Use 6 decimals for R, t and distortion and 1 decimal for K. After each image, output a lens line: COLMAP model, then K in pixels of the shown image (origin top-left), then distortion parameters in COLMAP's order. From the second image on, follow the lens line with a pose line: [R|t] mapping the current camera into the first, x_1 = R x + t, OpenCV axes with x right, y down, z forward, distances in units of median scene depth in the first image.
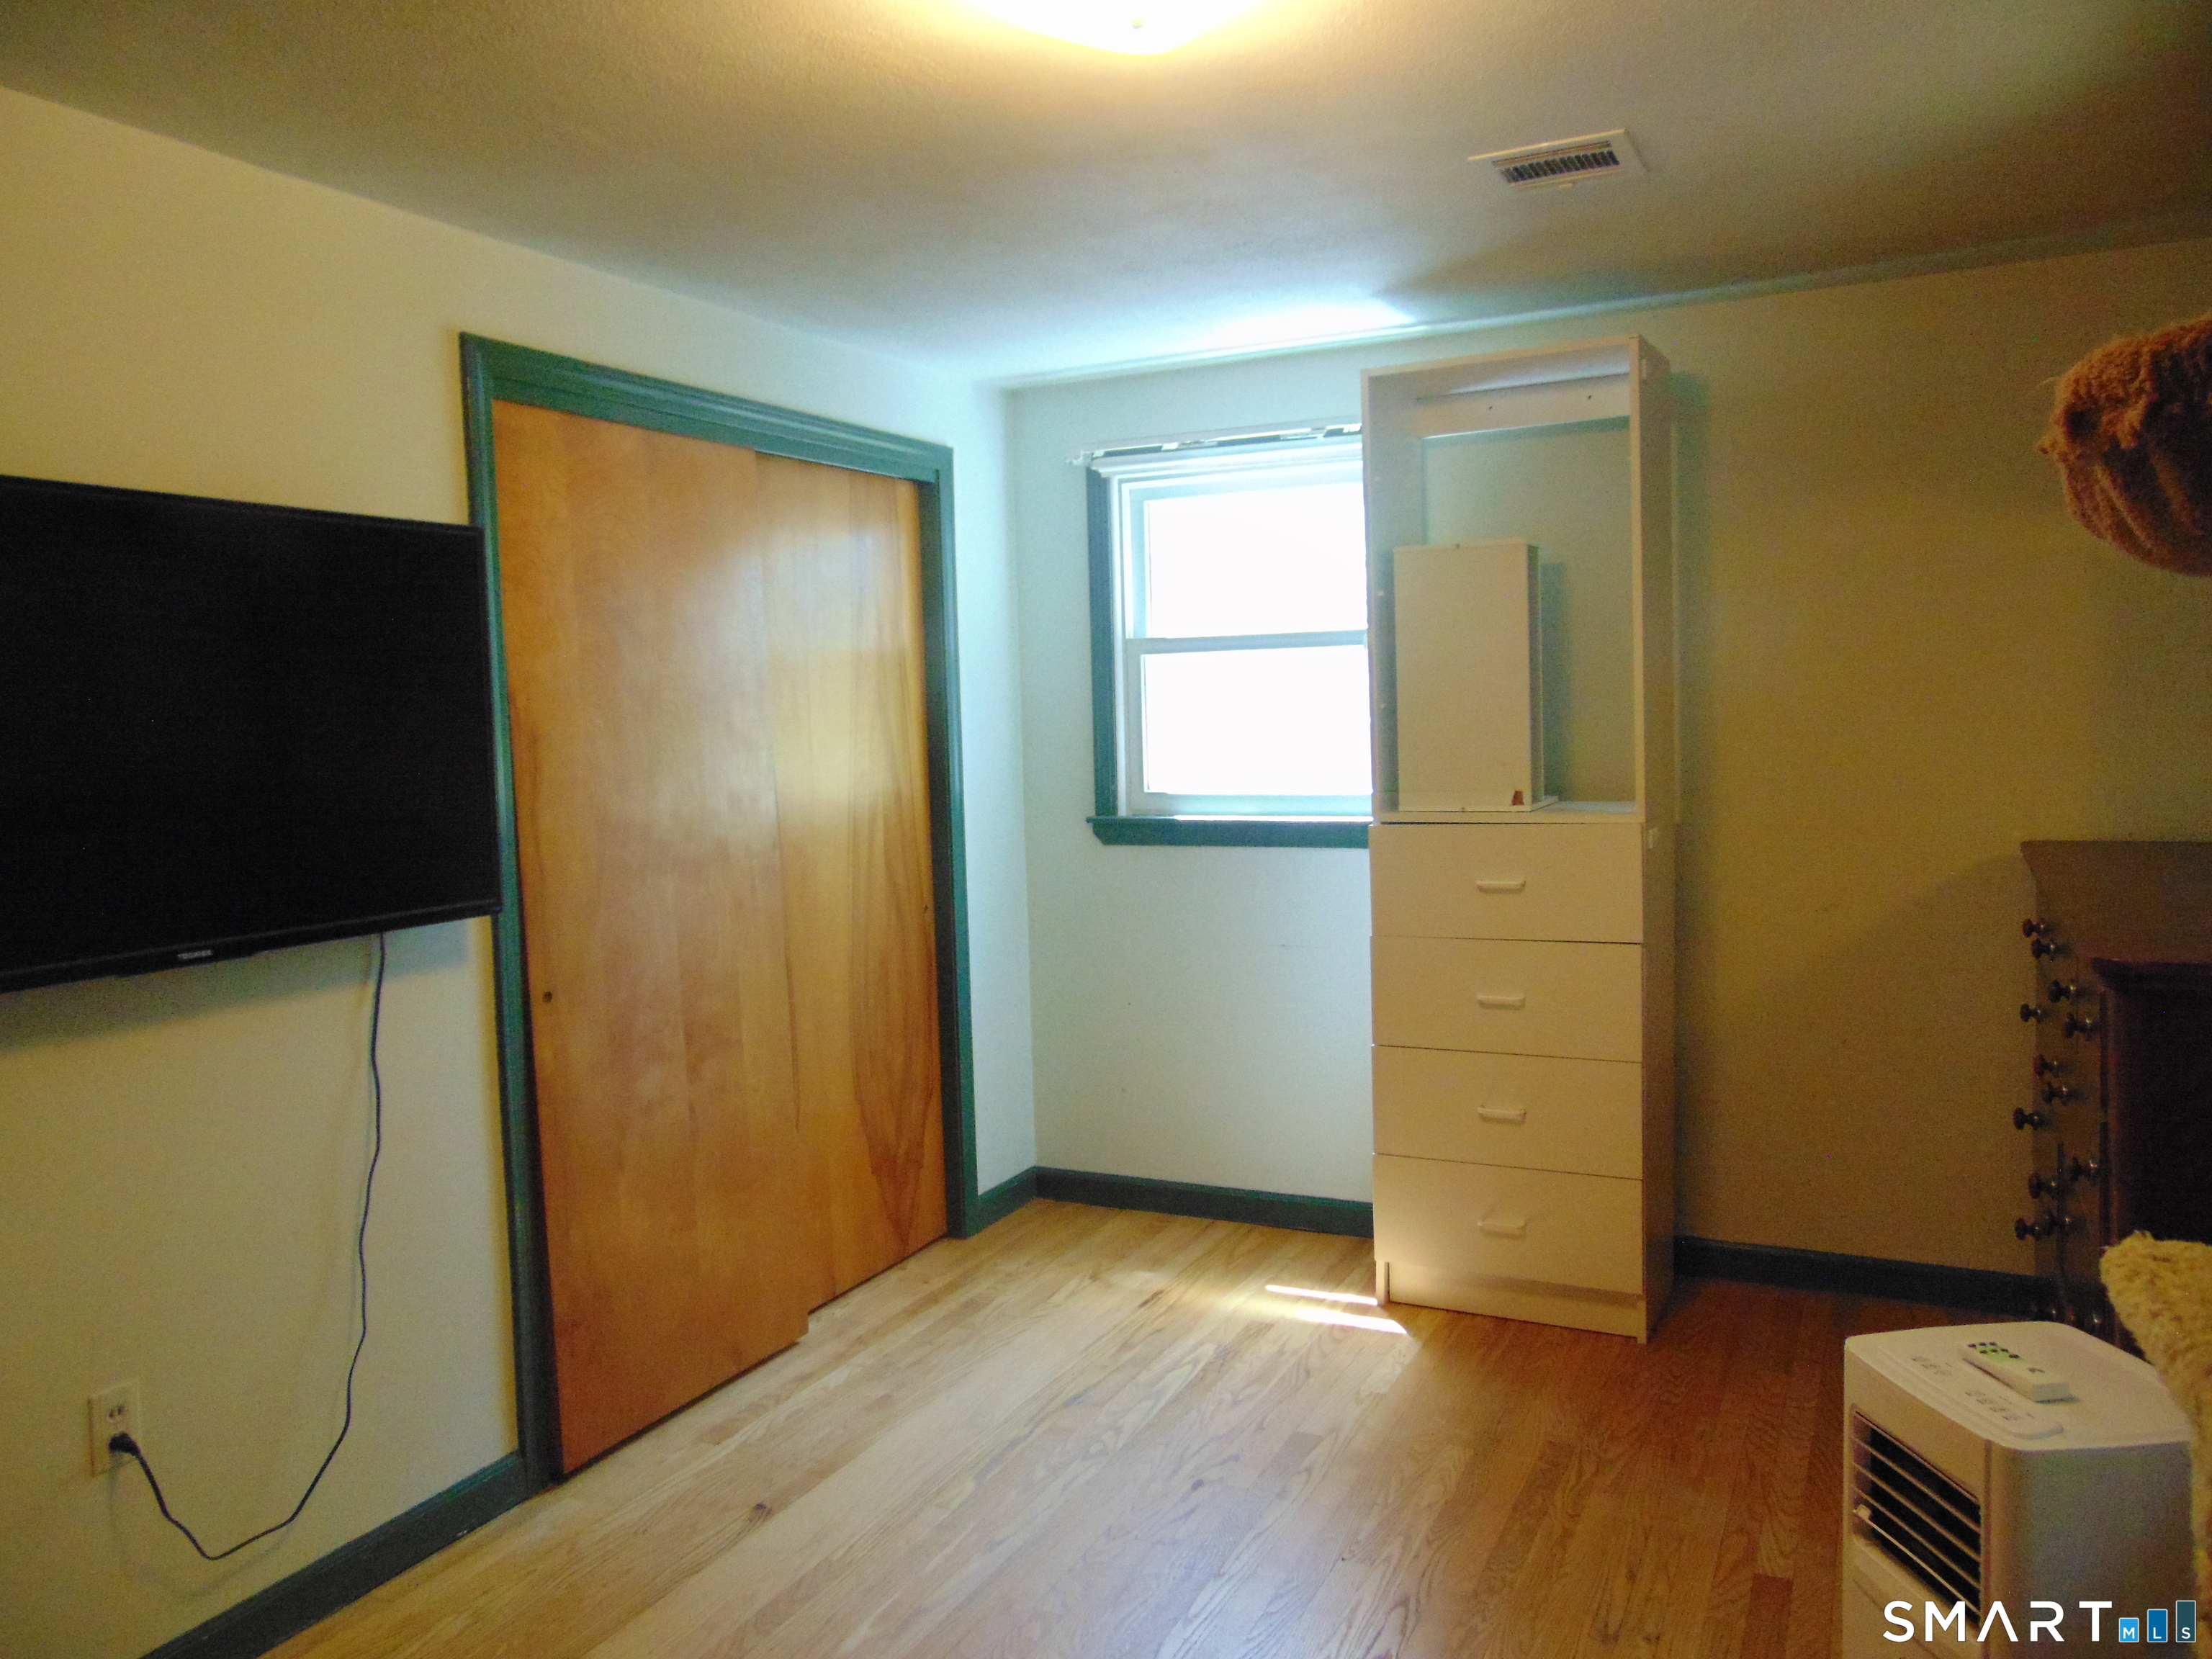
lens RADIAL K [[1654.4, 0, 1101.0], [0, 1654.4, 816.2], [0, 0, 1]] dist [-0.038542, 0.079336]
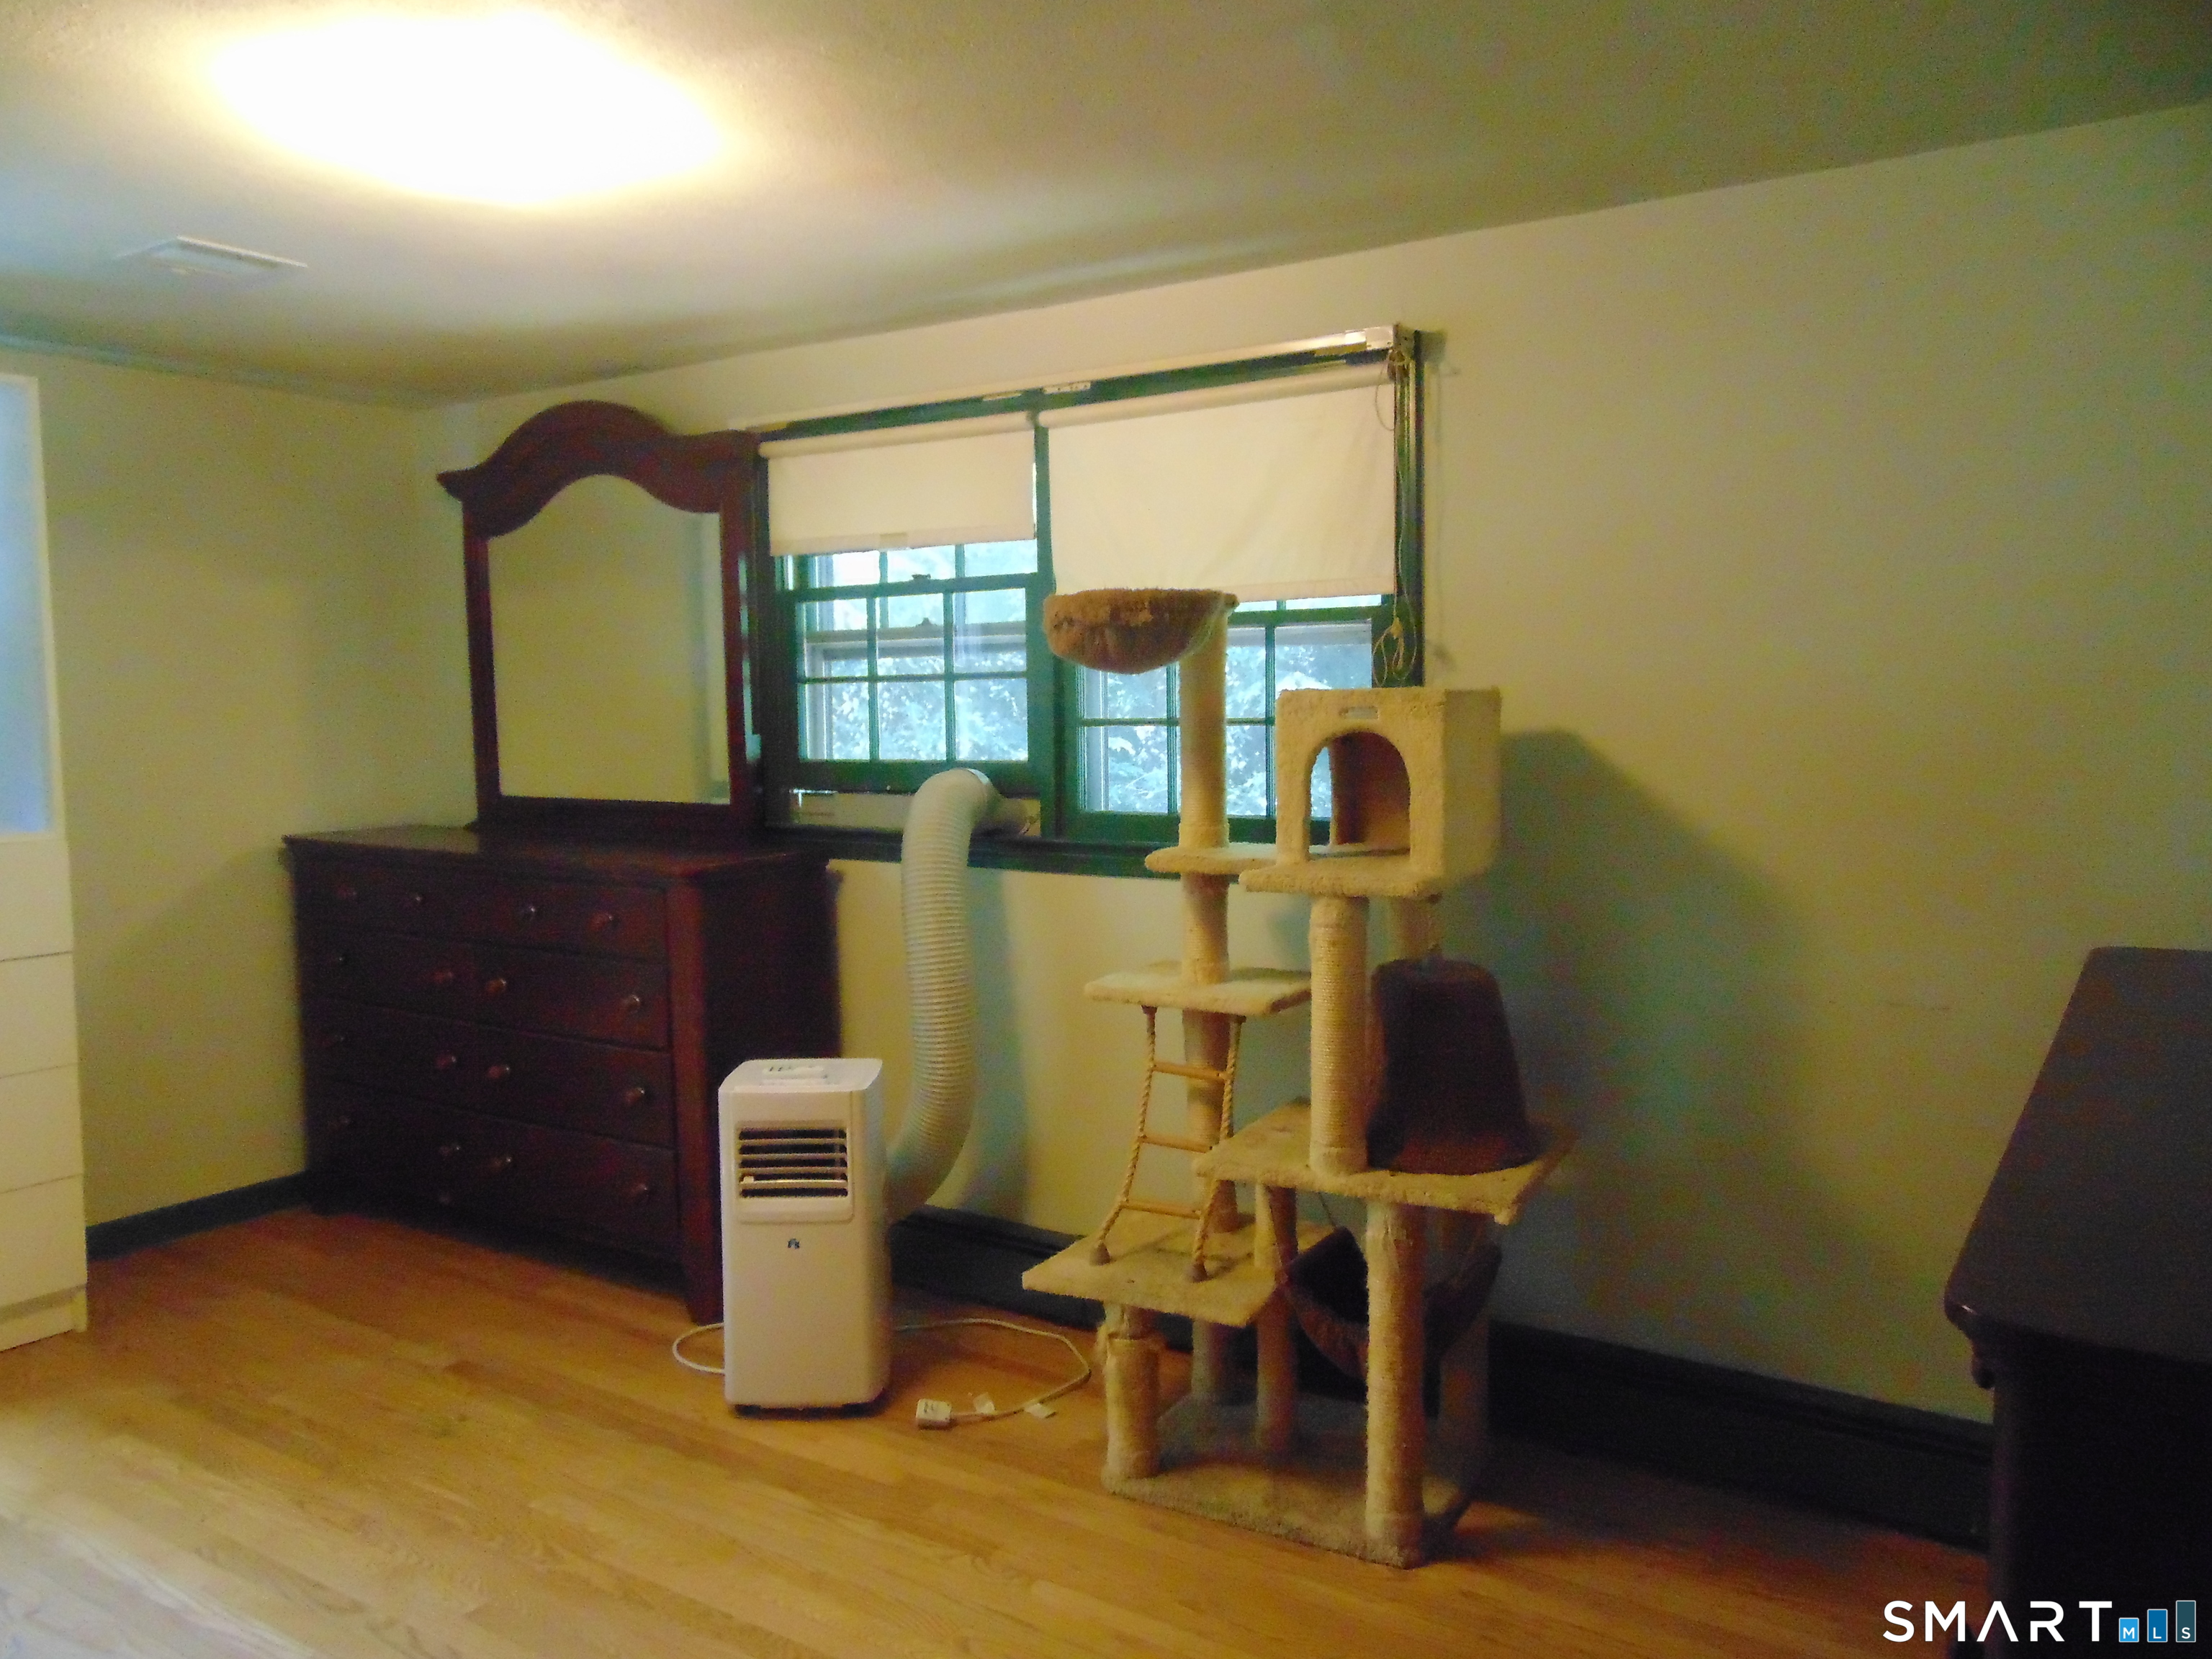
lens RADIAL K [[1654.4, 0, 1101.0], [0, 1654.4, 816.2], [0, 0, 1]] dist [-0.038542, 0.079336]
pose [[0.120800, -0.035085, 0.992057, -0.727956], [0.069317, 0.997234, 0.026828, 0.009064], [-0.990254, 0.065525, 0.122898, 0.233727]]
